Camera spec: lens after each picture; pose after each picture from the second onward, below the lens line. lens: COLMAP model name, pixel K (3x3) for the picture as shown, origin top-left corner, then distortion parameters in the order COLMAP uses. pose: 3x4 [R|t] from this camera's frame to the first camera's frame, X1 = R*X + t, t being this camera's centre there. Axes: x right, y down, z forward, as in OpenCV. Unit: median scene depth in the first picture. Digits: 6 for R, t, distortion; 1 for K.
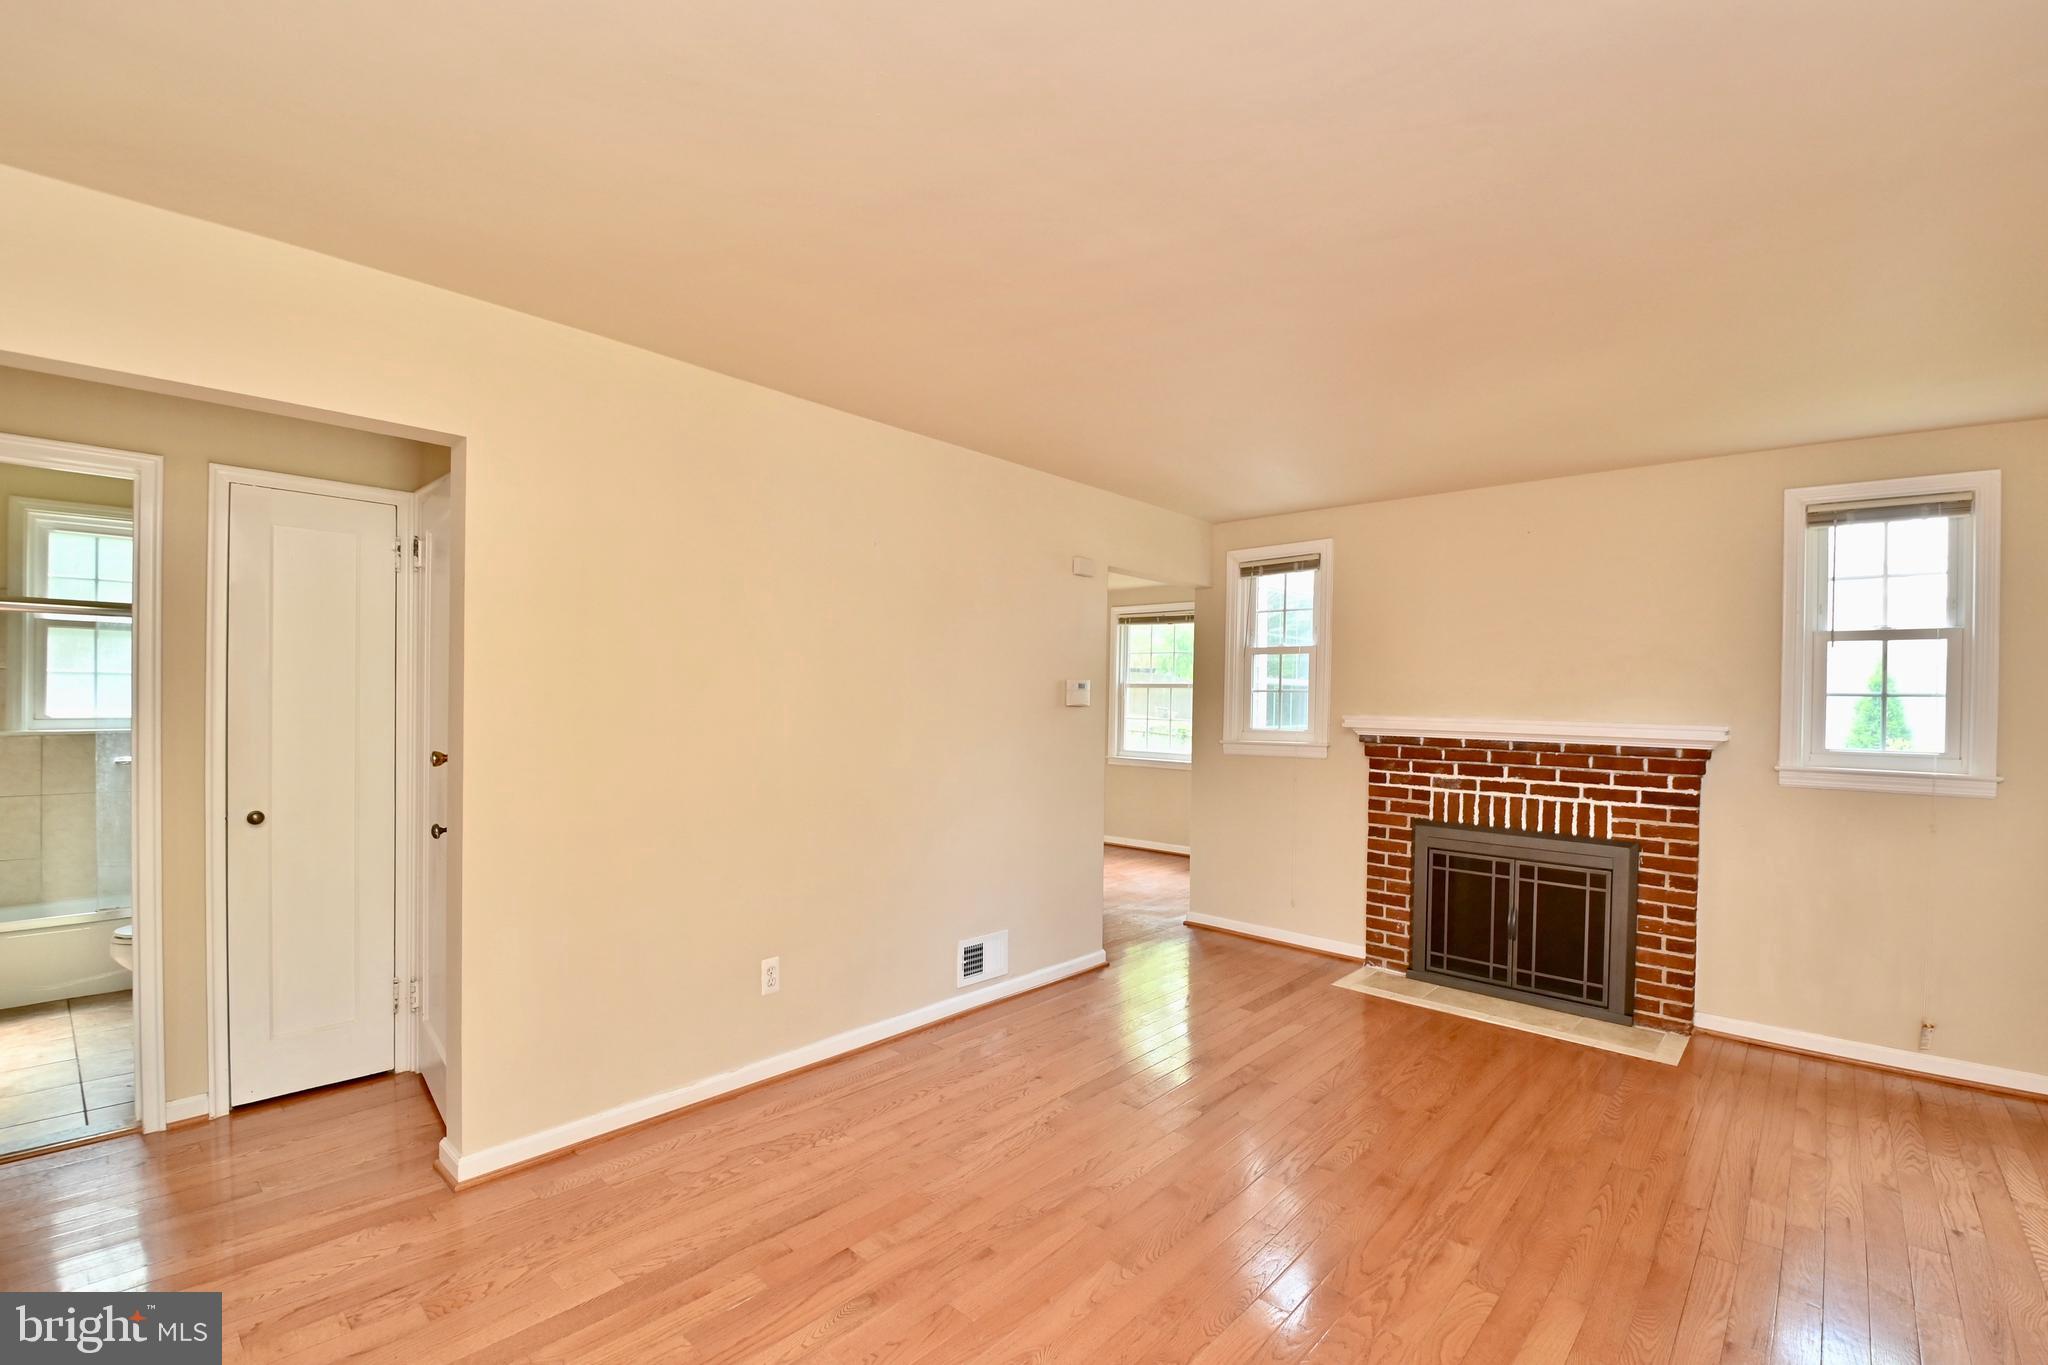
lens RADIAL K [[902.9, 0, 1039.4], [0, 902.9, 709.4], [0, 0, 1]] dist [0.011981, -0.018399]
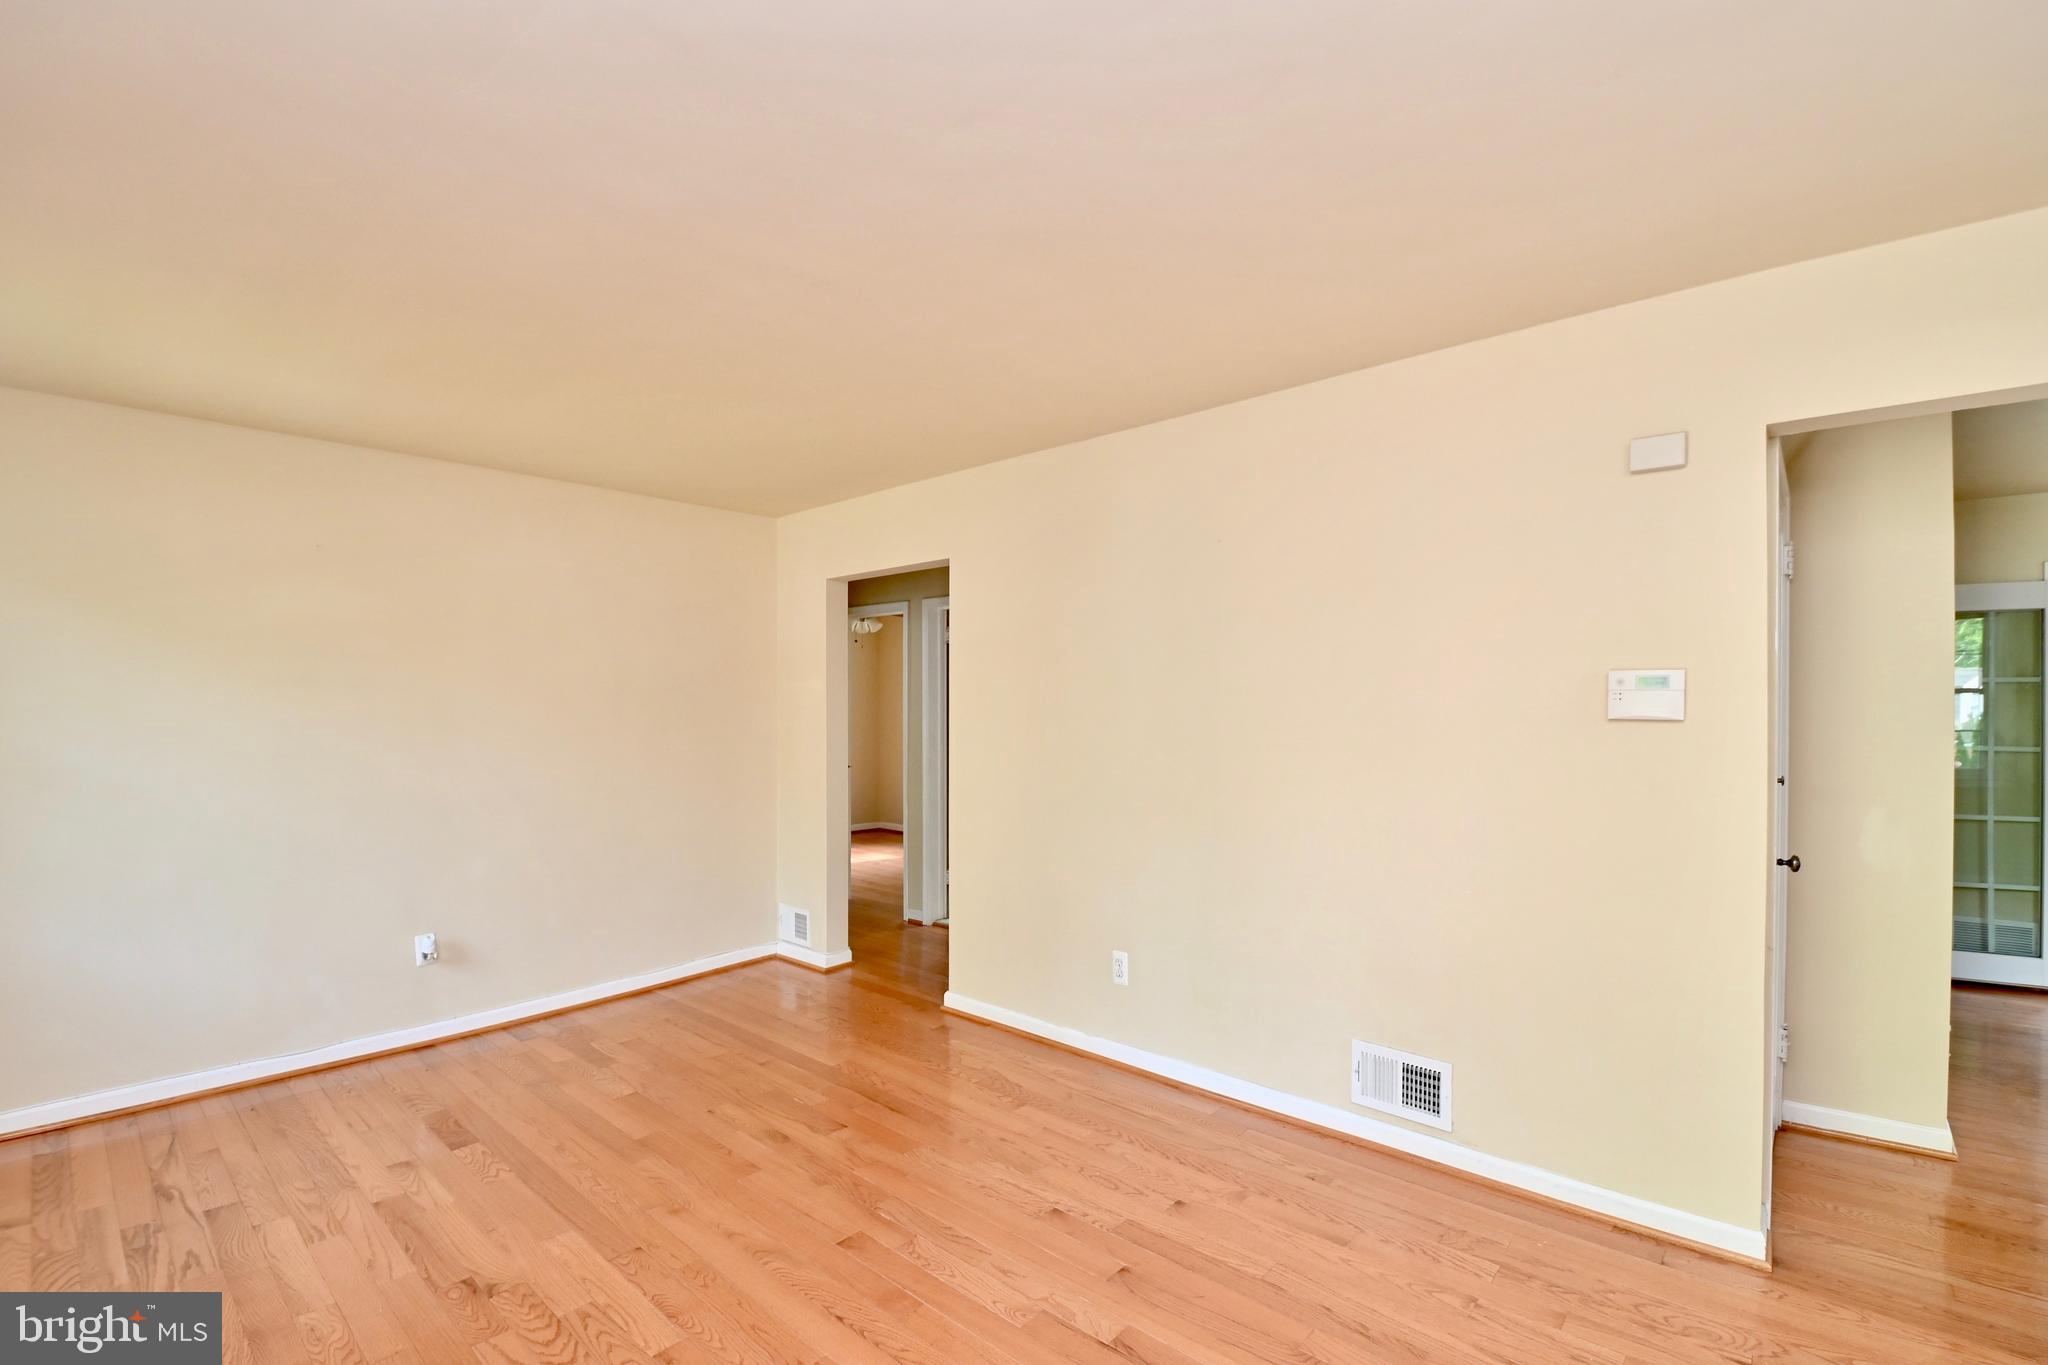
lens RADIAL K [[902.9, 0, 1039.4], [0, 902.9, 709.4], [0, 0, 1]] dist [0.011981, -0.018399]
pose [[0.006240, -0.014540, -0.999875, 0.604494], [-0.008269, 0.999859, -0.014592, 0.000790], [0.999946, 0.008359, 0.006118, 0.682157]]
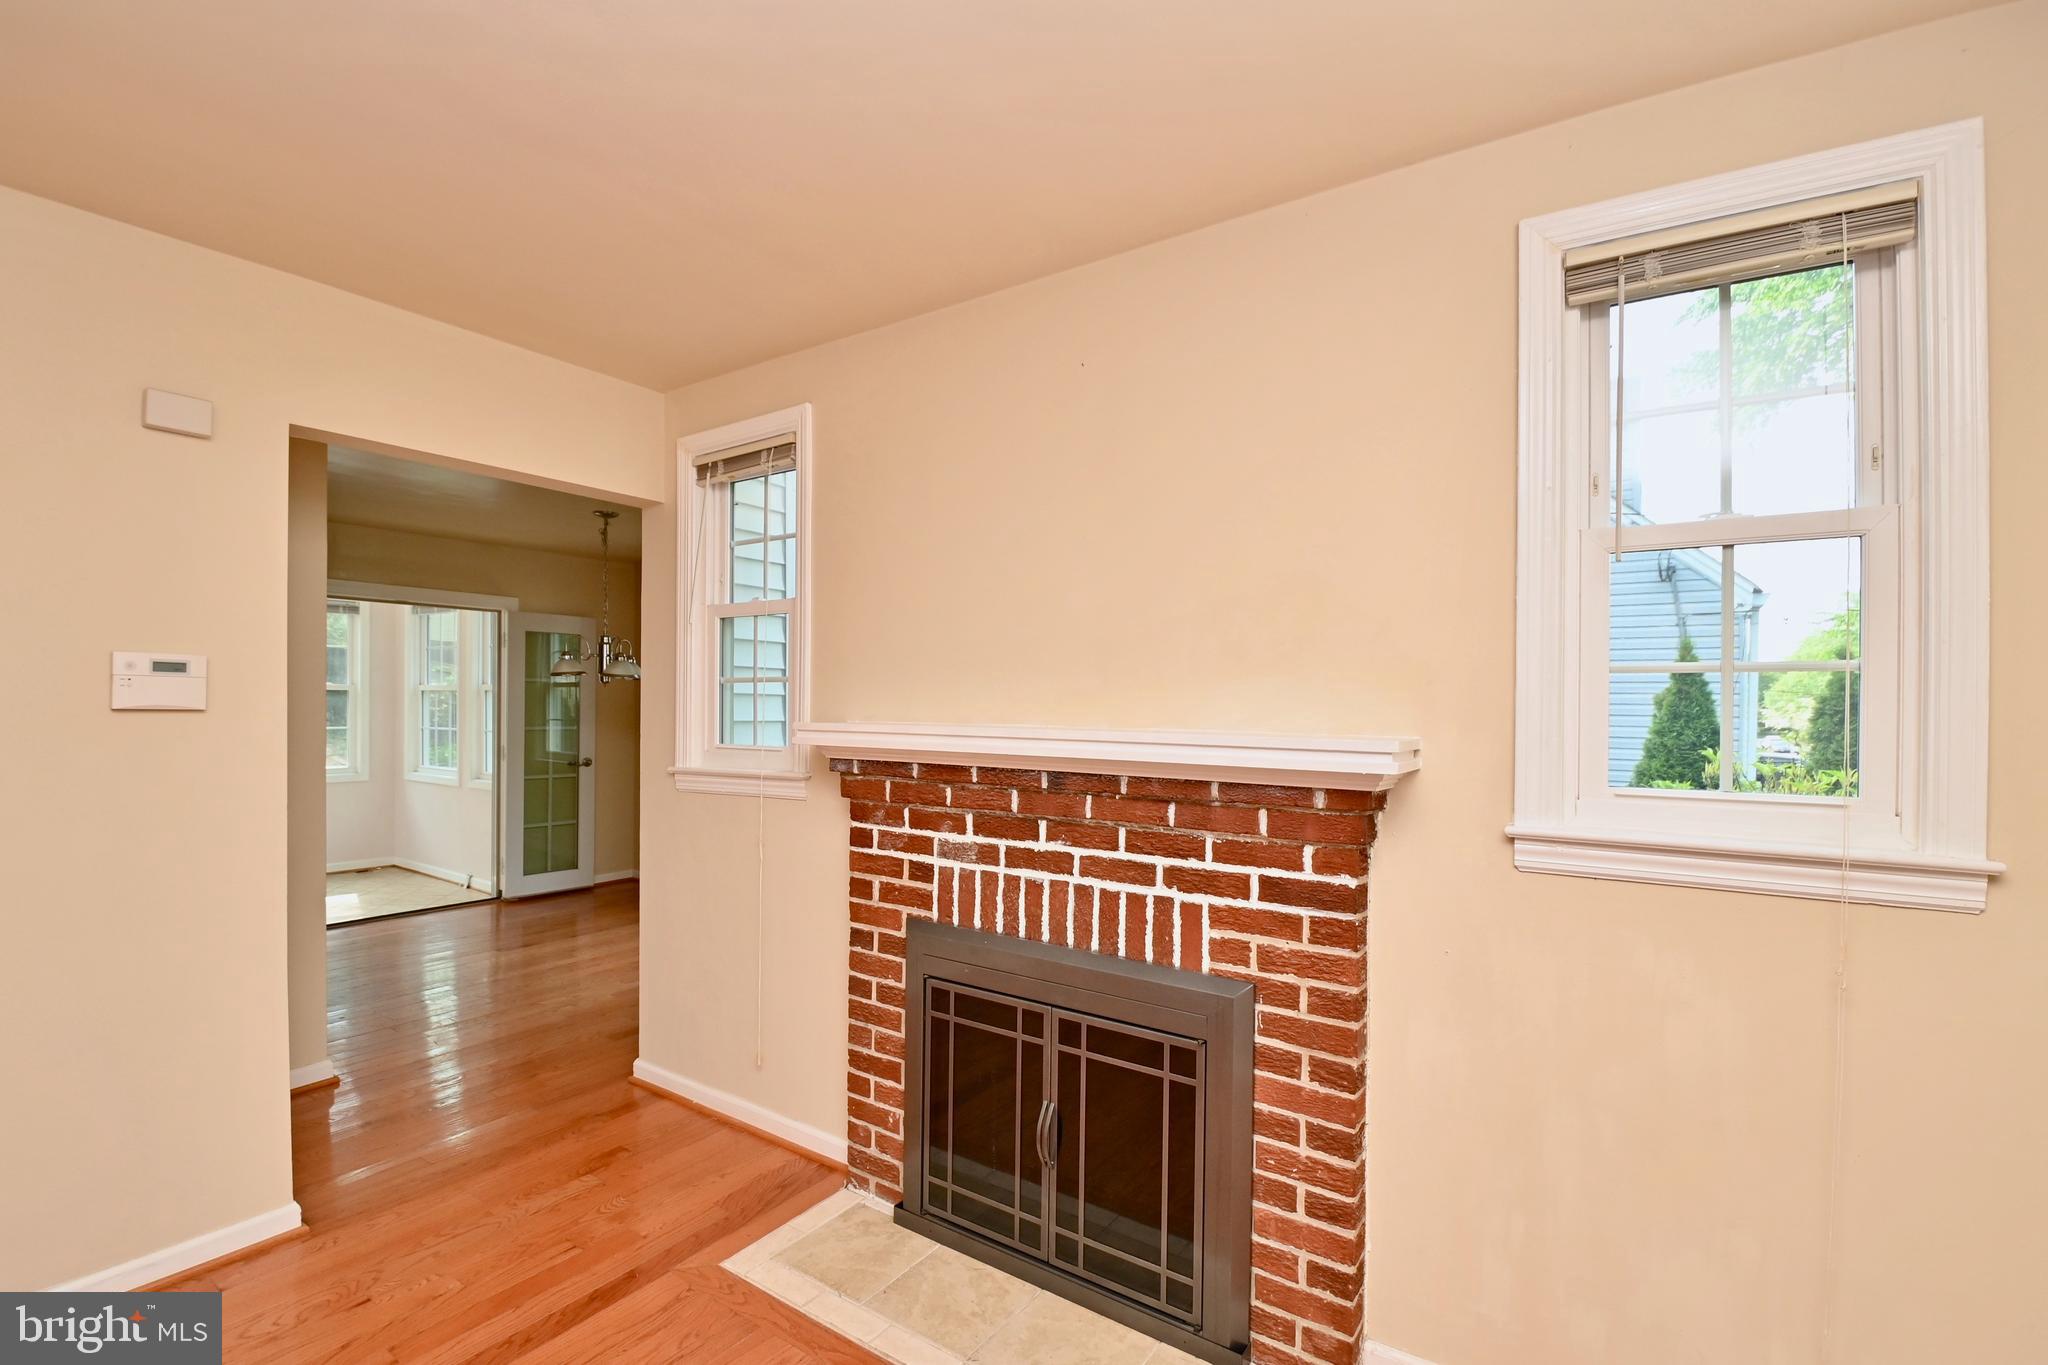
lens RADIAL K [[902.9, 0, 1039.4], [0, 902.9, 709.4], [0, 0, 1]] dist [0.011981, -0.018399]
pose [[0.990518, -0.009351, 0.137063, 0.455489], [0.010033, 0.999940, -0.004287, 0.002809], [-0.137015, 0.005622, 0.990553, 0.507053]]
